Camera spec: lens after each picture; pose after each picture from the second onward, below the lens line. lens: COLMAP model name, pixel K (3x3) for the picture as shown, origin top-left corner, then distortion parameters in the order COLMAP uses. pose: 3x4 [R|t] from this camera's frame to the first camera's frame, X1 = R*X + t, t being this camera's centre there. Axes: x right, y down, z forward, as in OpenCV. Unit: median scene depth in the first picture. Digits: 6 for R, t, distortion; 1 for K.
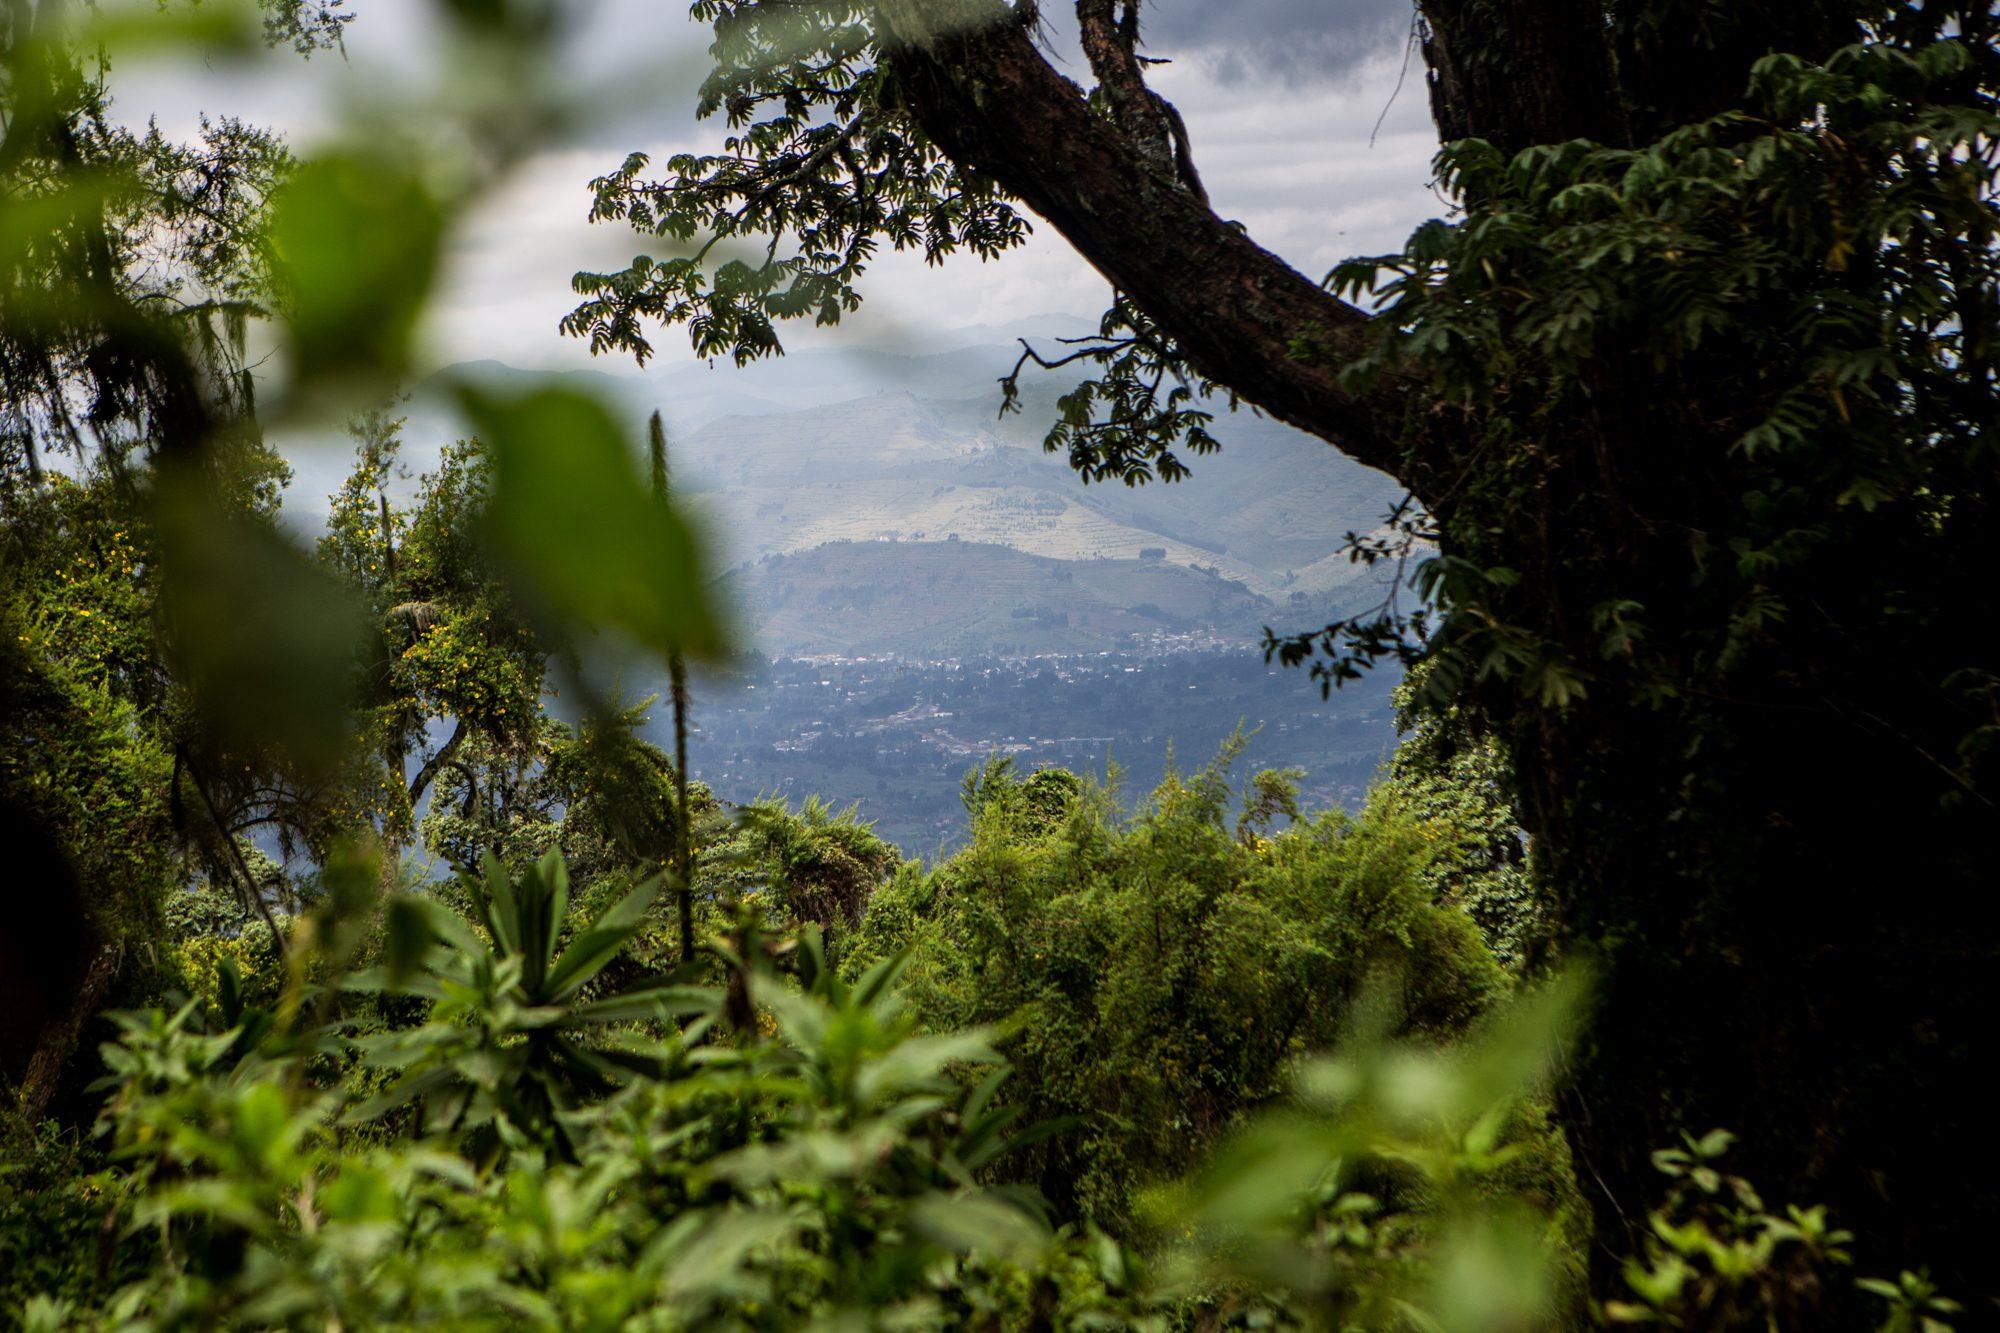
lens RADIAL K [[3919.4, 0, 1000.0], [0, 3919.4, 666.5], [0, 0, 1]] dist [0.221735, -0.084218]
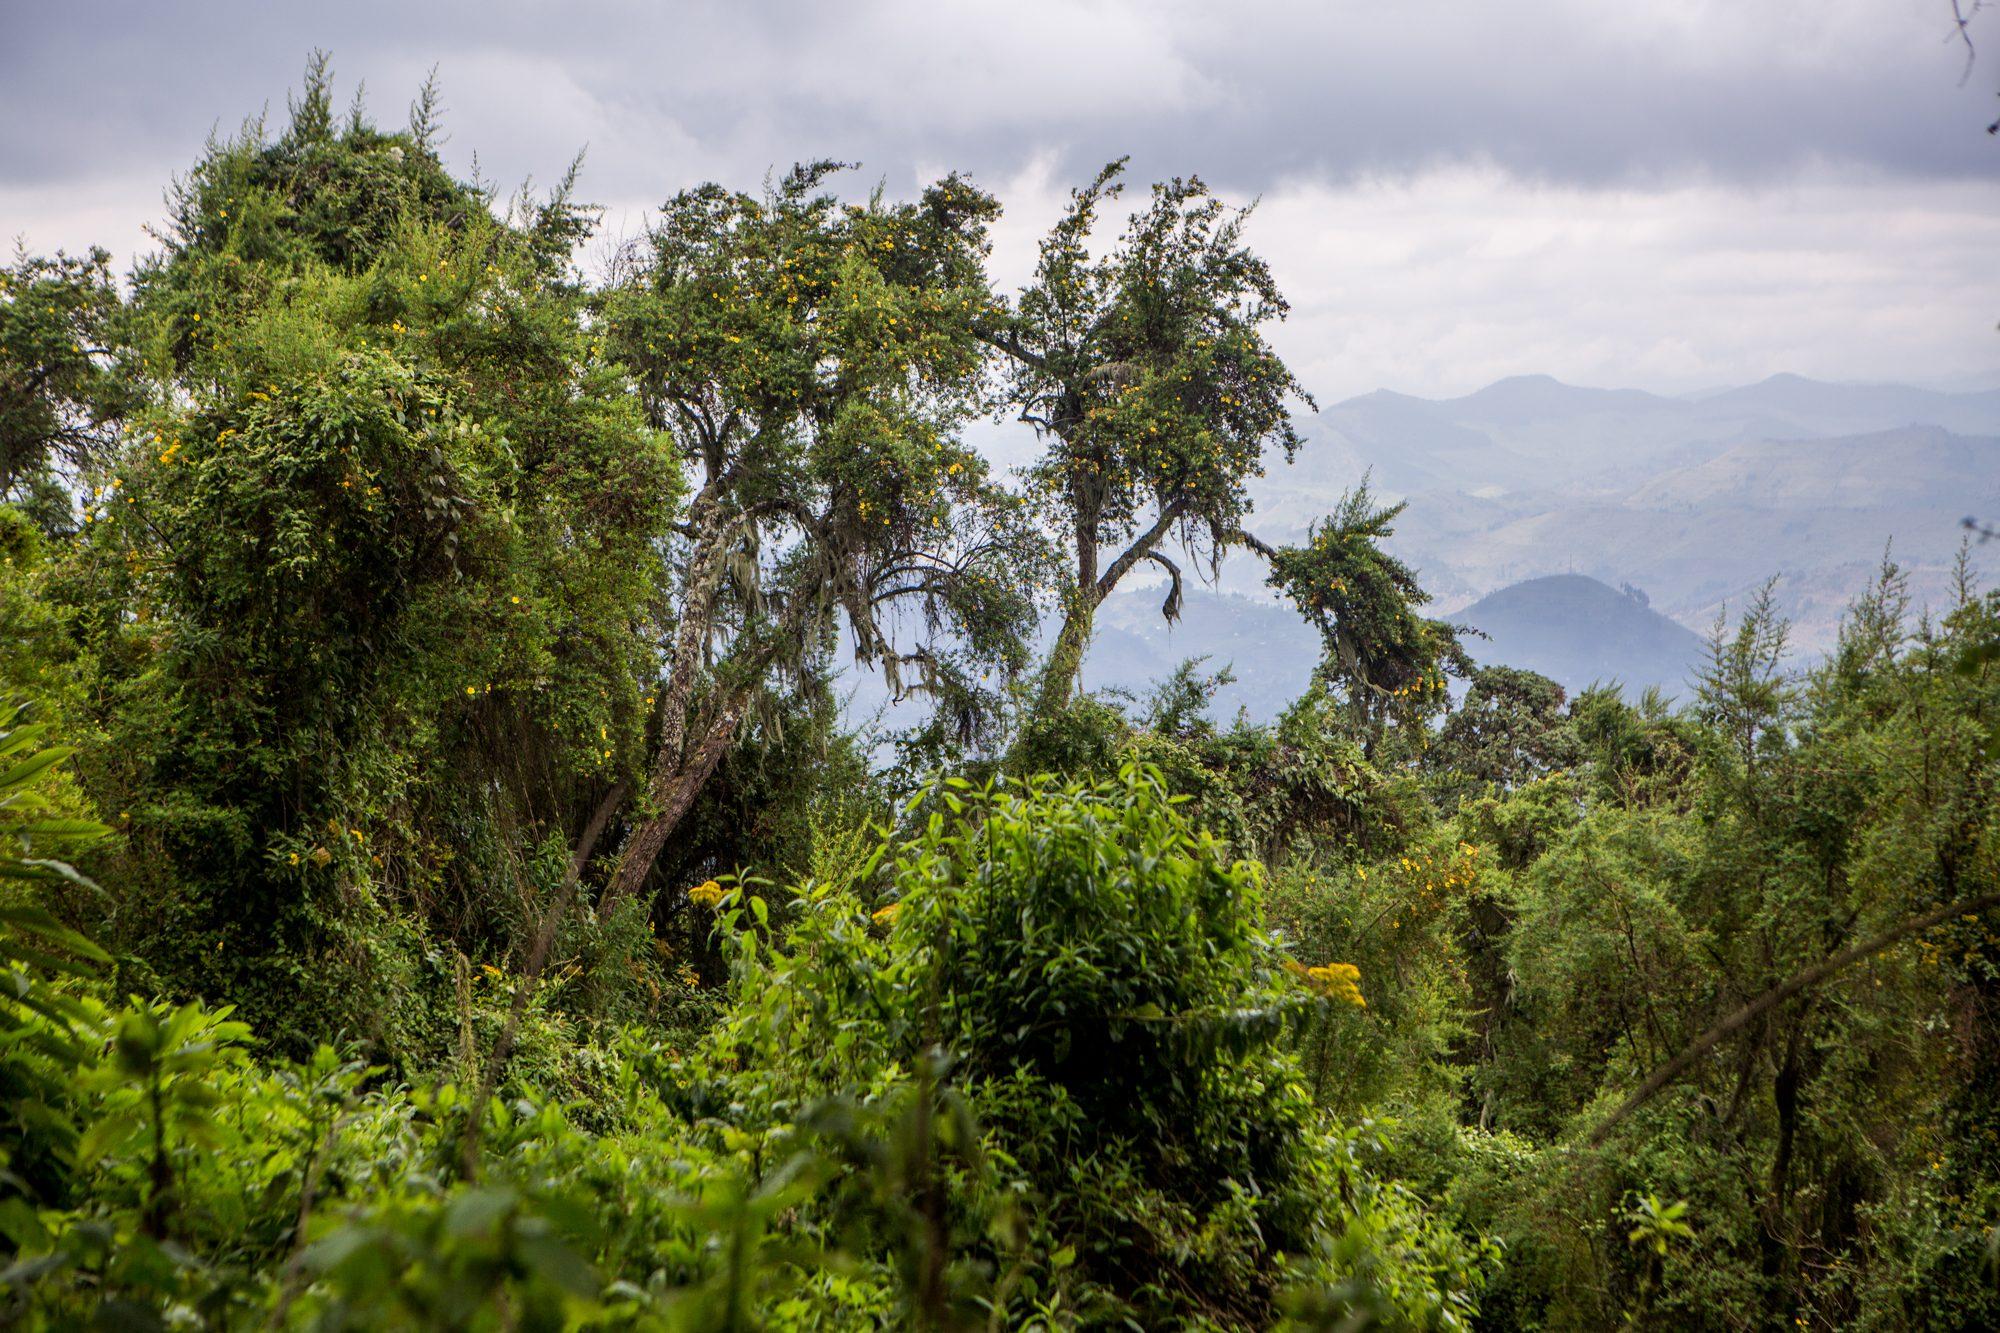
lens RADIAL K [[3599.3, 0, 1000.0], [0, 3599.3, 666.5], [0, 0, 1]] dist [-0.009282, 0.016824]
pose [[0.960252, 0.073713, -0.269224, 0.049033], [-0.072721, 0.997259, 0.013672, 0.043775], [0.269494, 0.006450, 0.962980, 0.232747]]
